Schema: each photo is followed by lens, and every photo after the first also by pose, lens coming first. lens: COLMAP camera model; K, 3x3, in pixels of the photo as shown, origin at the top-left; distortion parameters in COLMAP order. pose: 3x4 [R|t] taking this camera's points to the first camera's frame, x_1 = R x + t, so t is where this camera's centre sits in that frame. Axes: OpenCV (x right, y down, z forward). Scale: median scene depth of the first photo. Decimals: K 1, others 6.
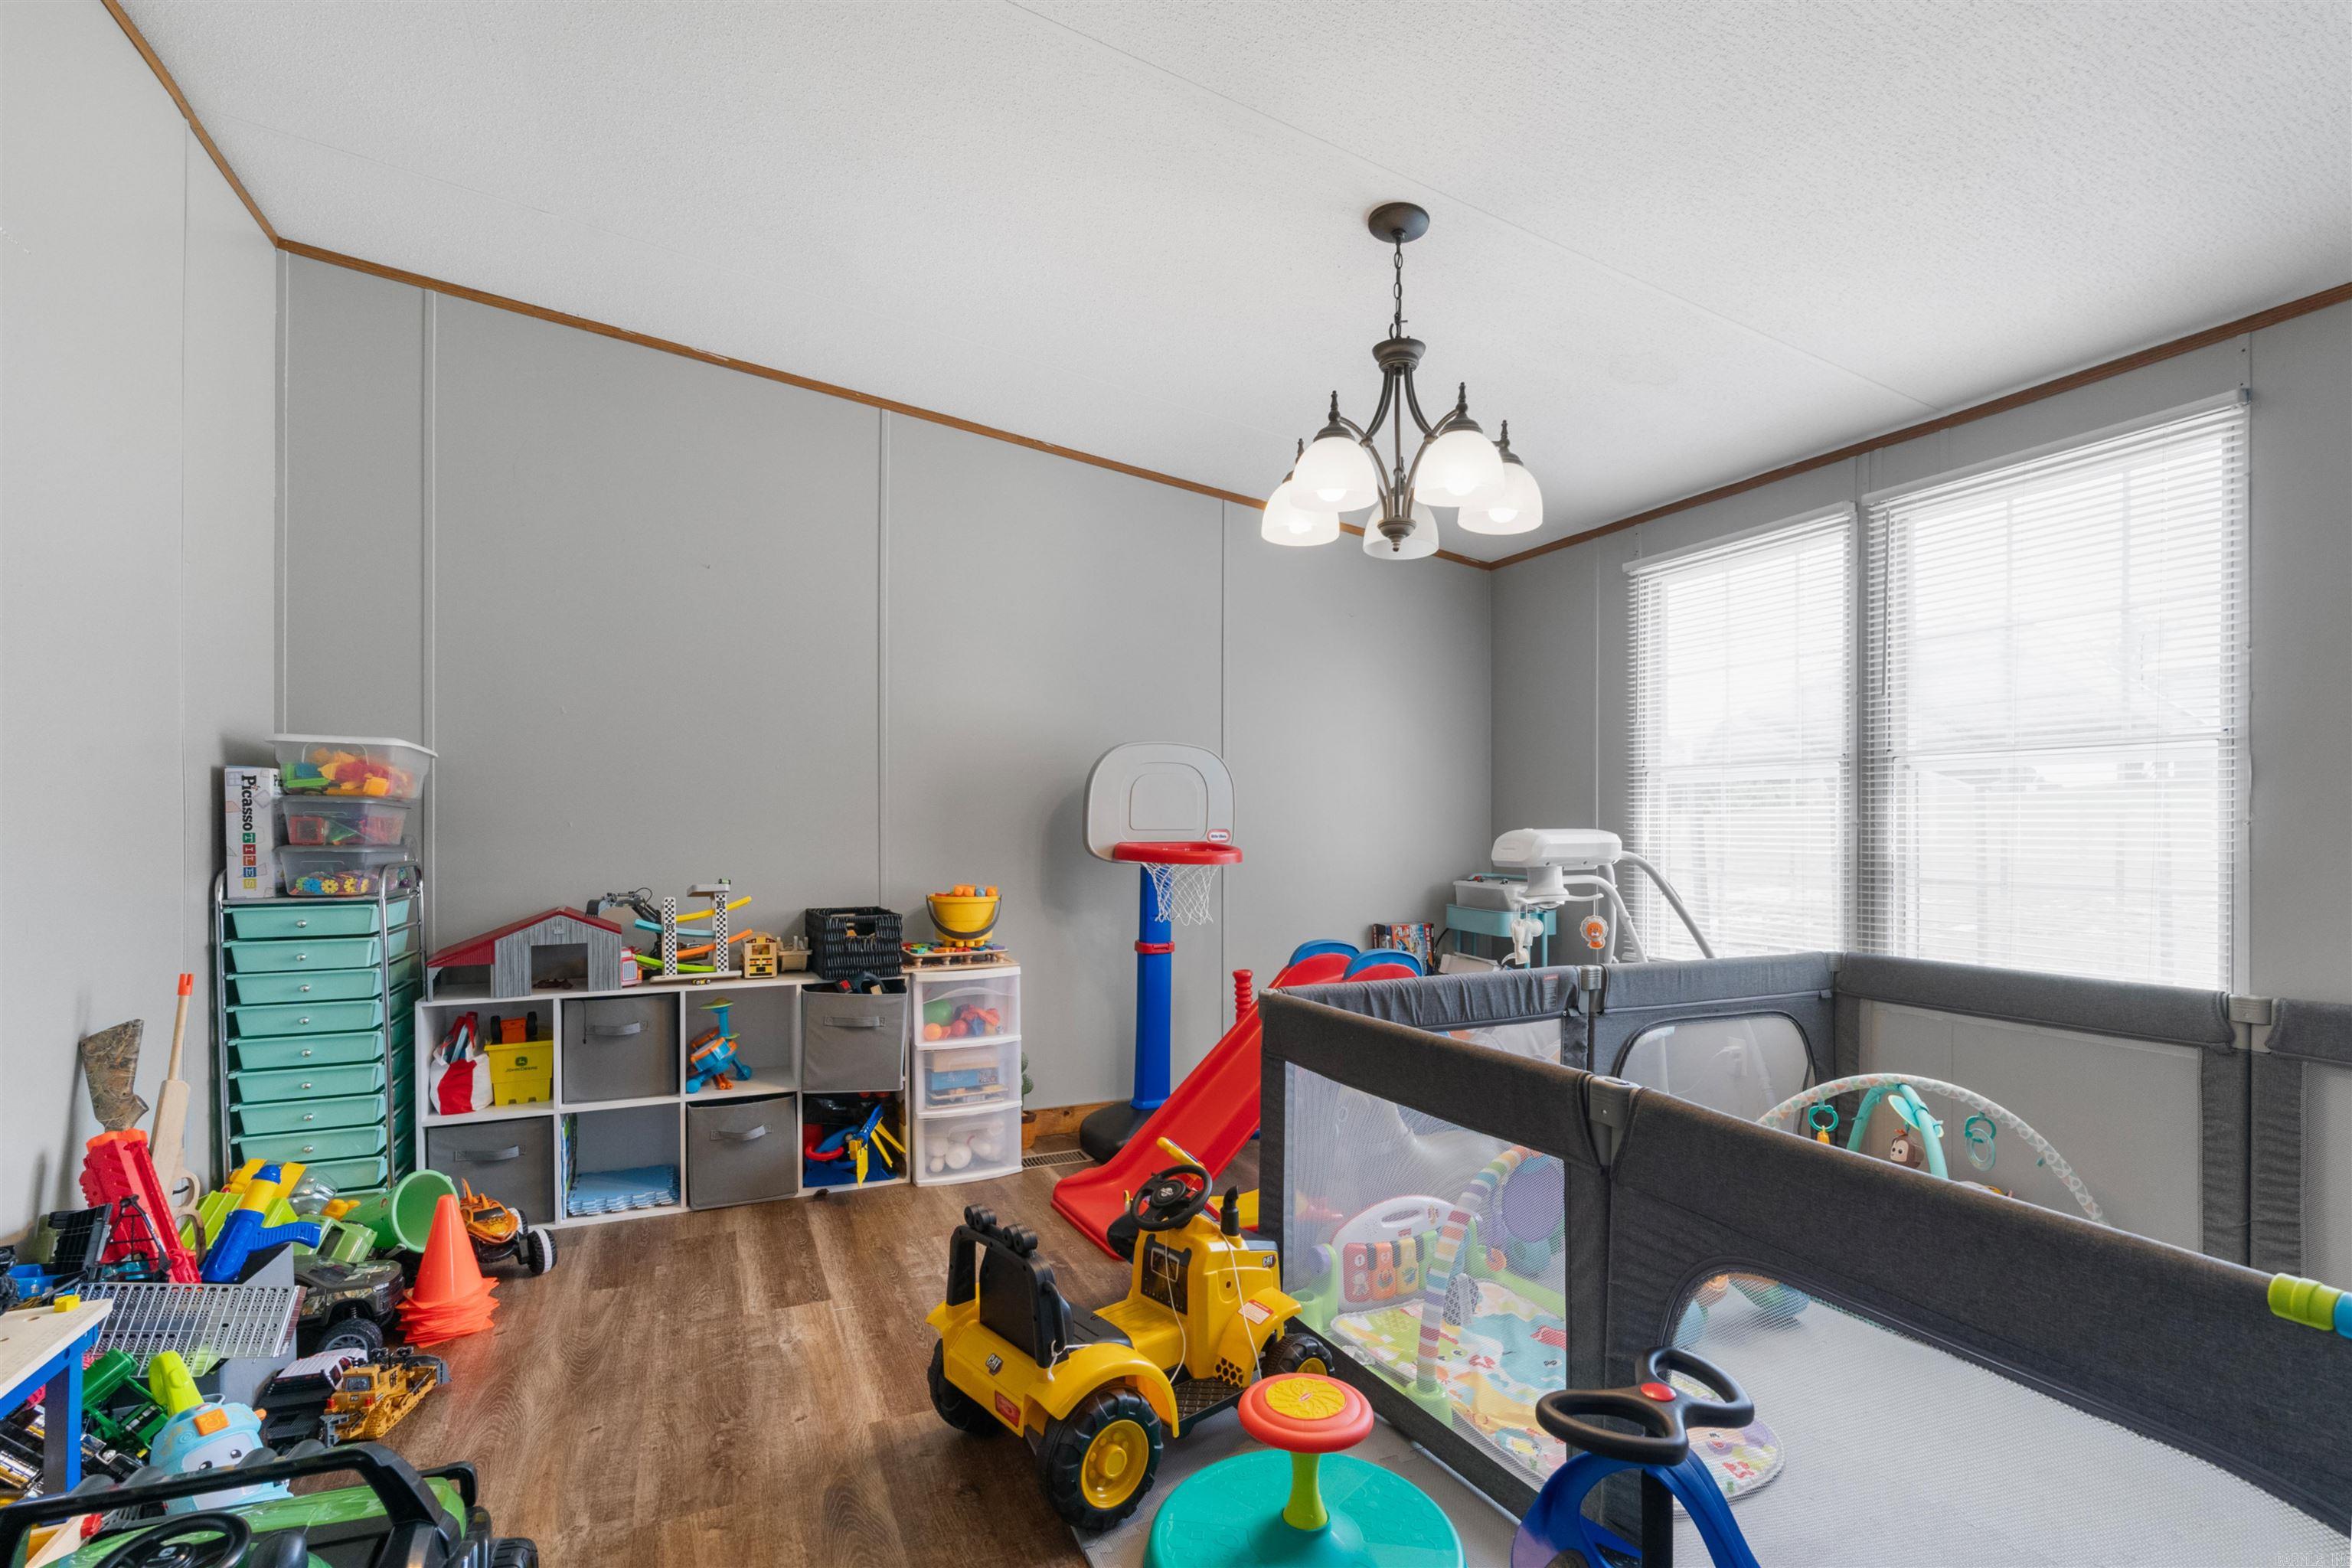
lens RADIAL K [[1072.5, 0, 1176.3], [0, 1072.5, 825.9], [0, 0, 1]] dist [-0.000811, -0.000013]
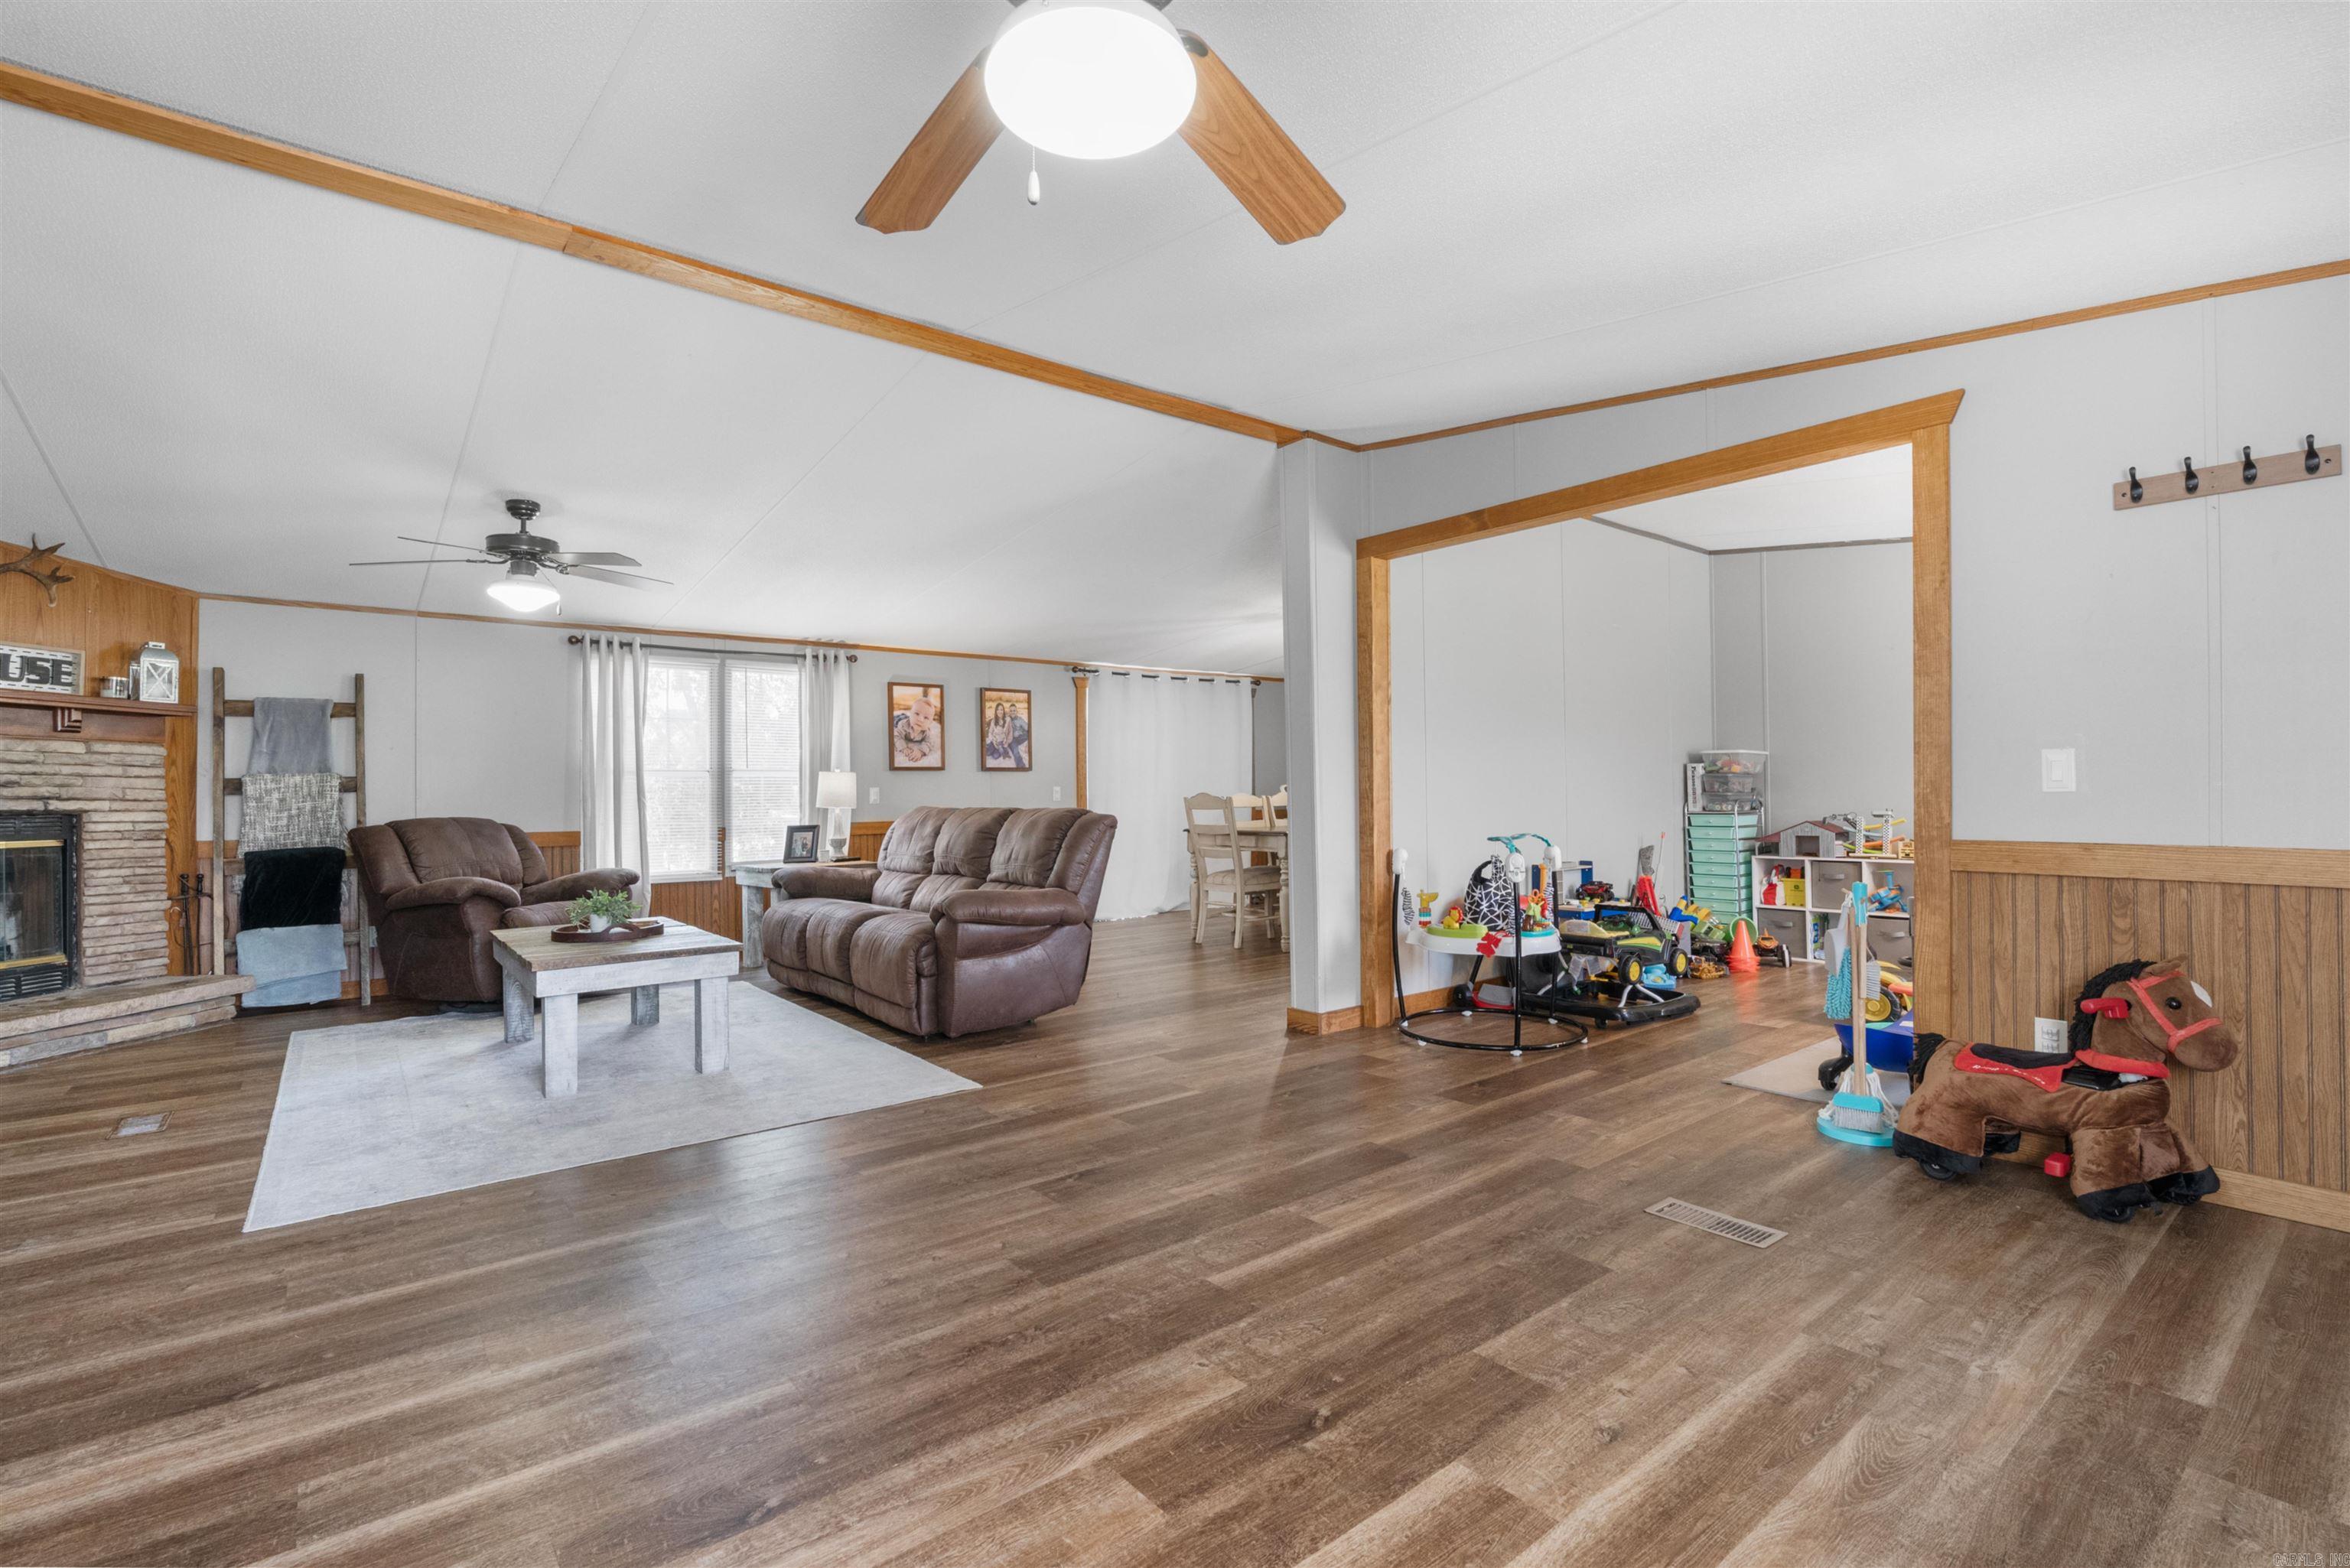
lens RADIAL K [[1065.6, 0, 1179.5], [0, 1065.6, 780.4], [0, 0, 1]] dist [-0.005820, 0.001243]
pose [[0.261319, -0.011305, -0.965186, 1.230192], [0.019064, 0.999797, -0.006549, -0.016194], [0.965064, -0.016689, 0.261481, -0.851845]]
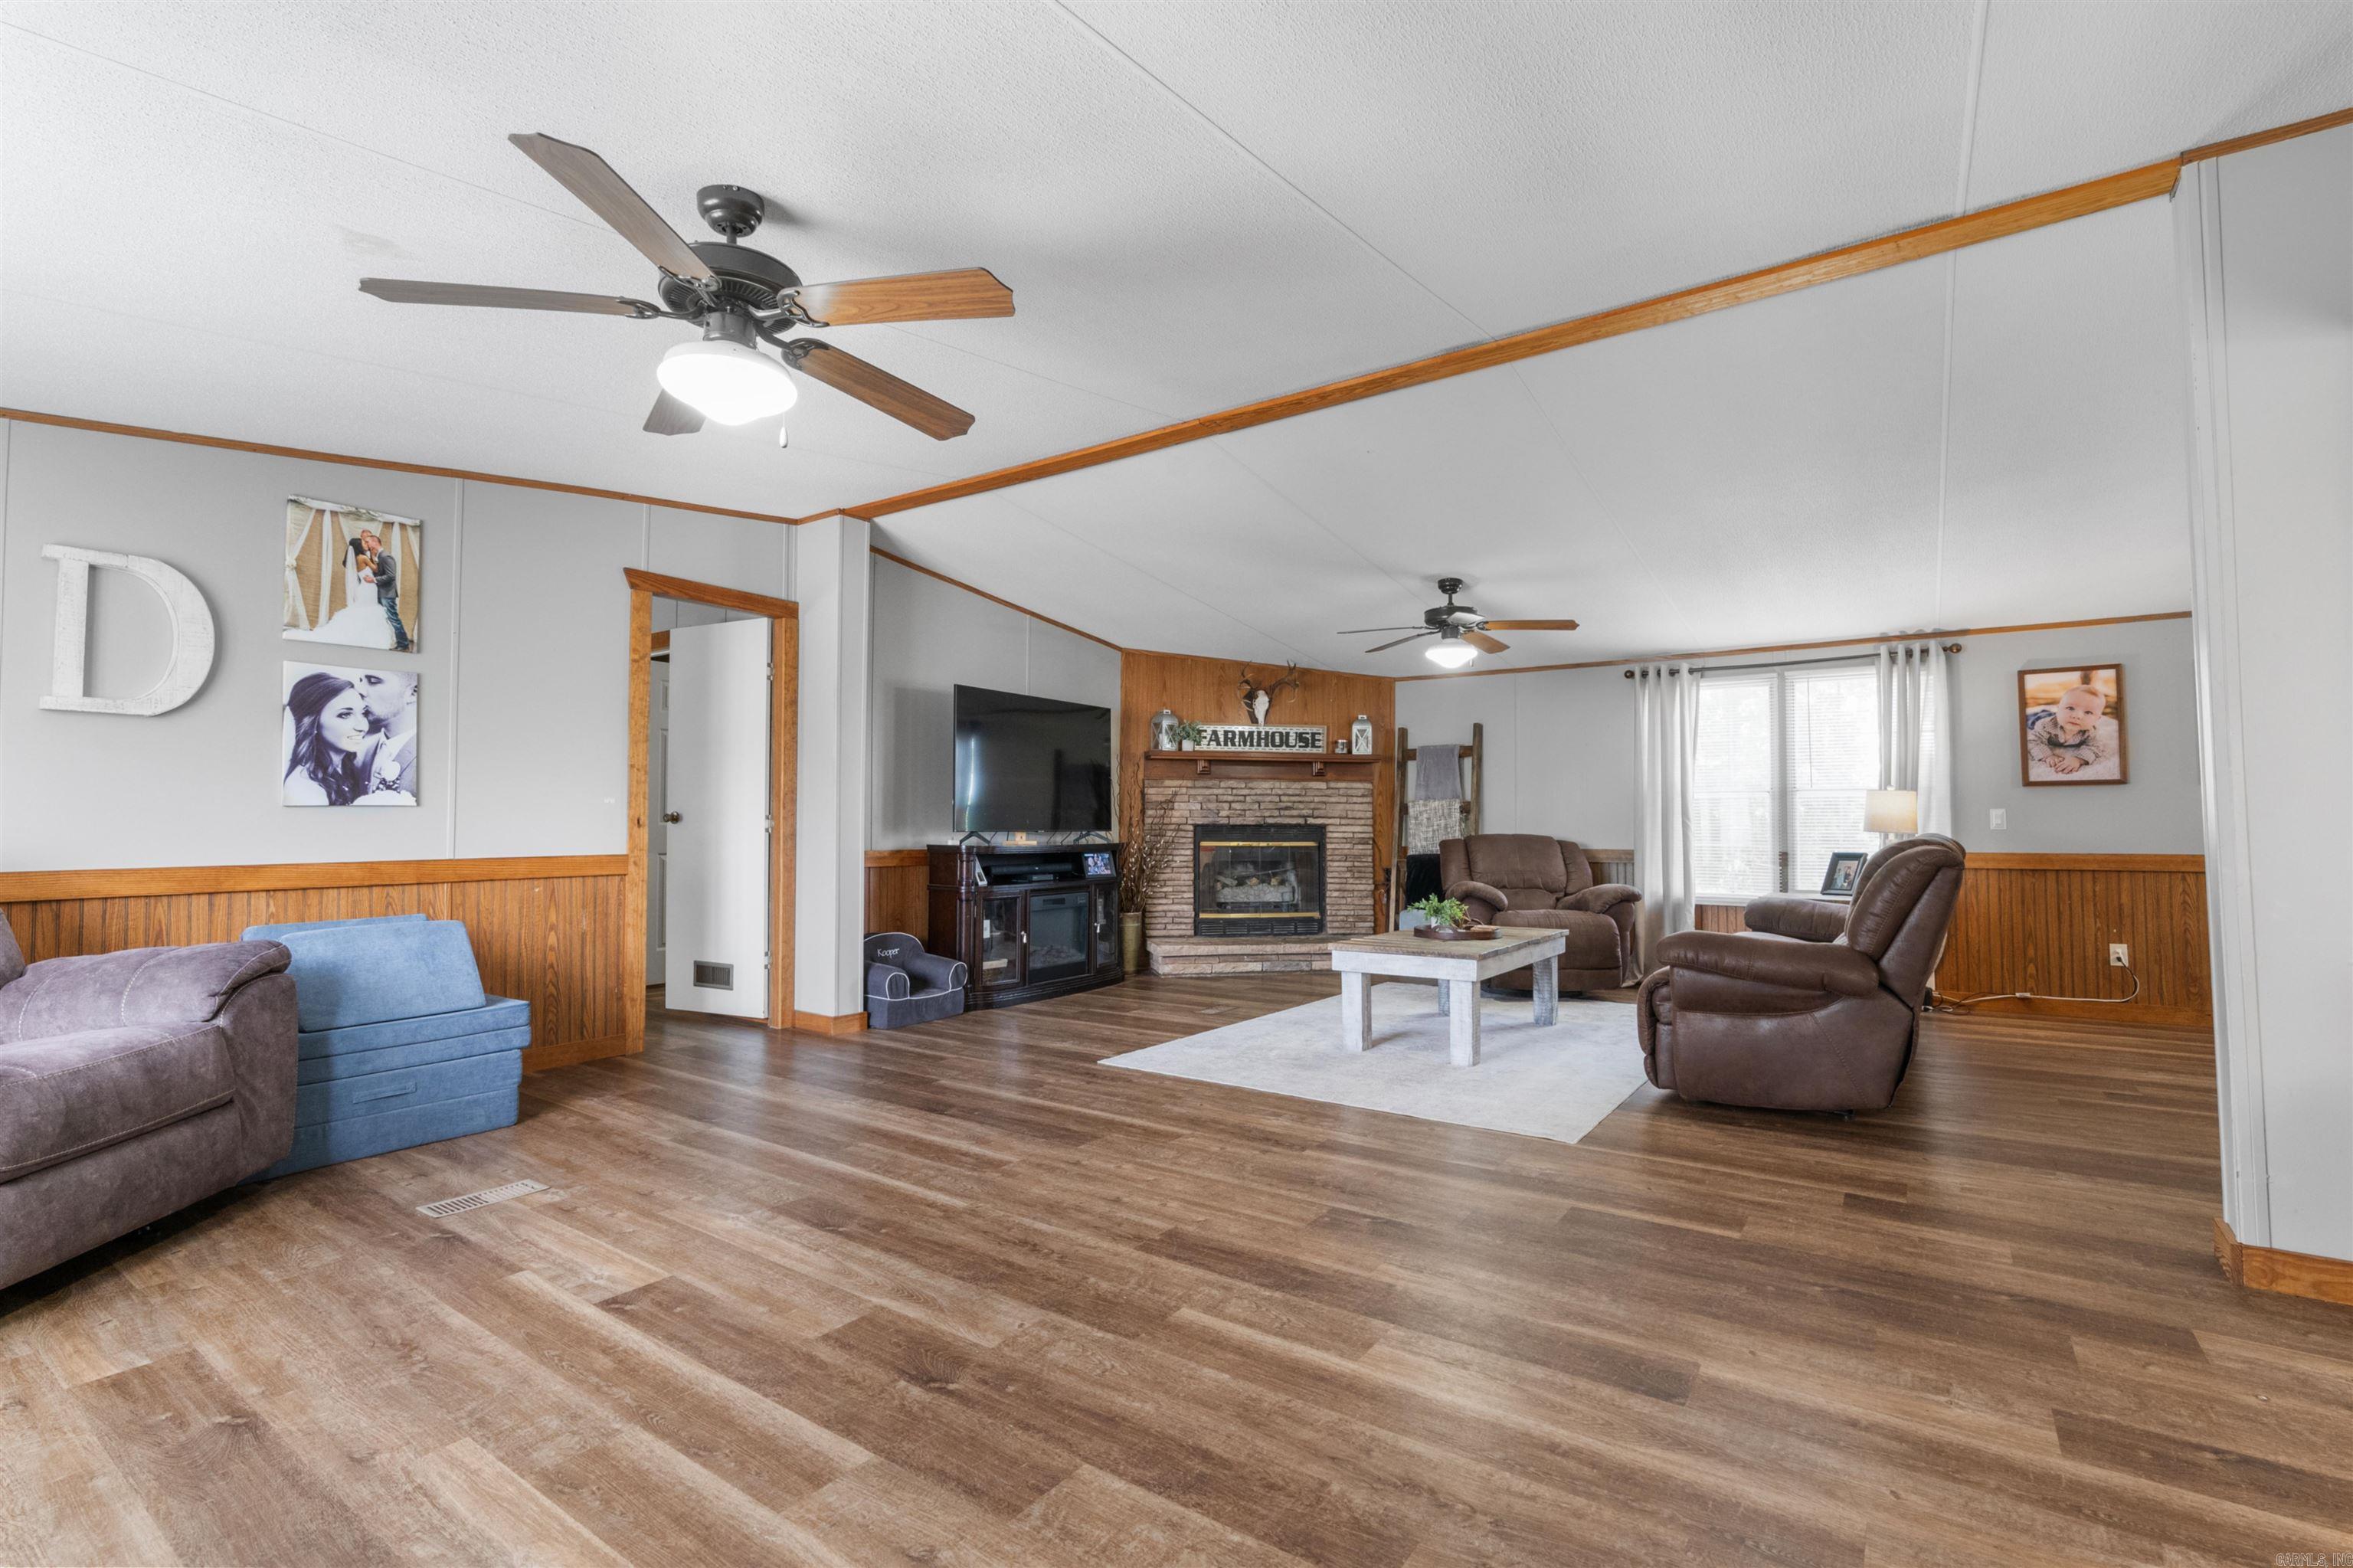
lens RADIAL K [[1067.1, 0, 1181.0], [0, 1067.1, 780.4], [0, 0, 1]] dist [-0.005820, 0.001243]
pose [[-0.856279, -0.017646, -0.516212, 0.874264], [0.007077, 0.998922, -0.045887, -0.002024], [0.516465, -0.042945, -0.855231, 0.072820]]
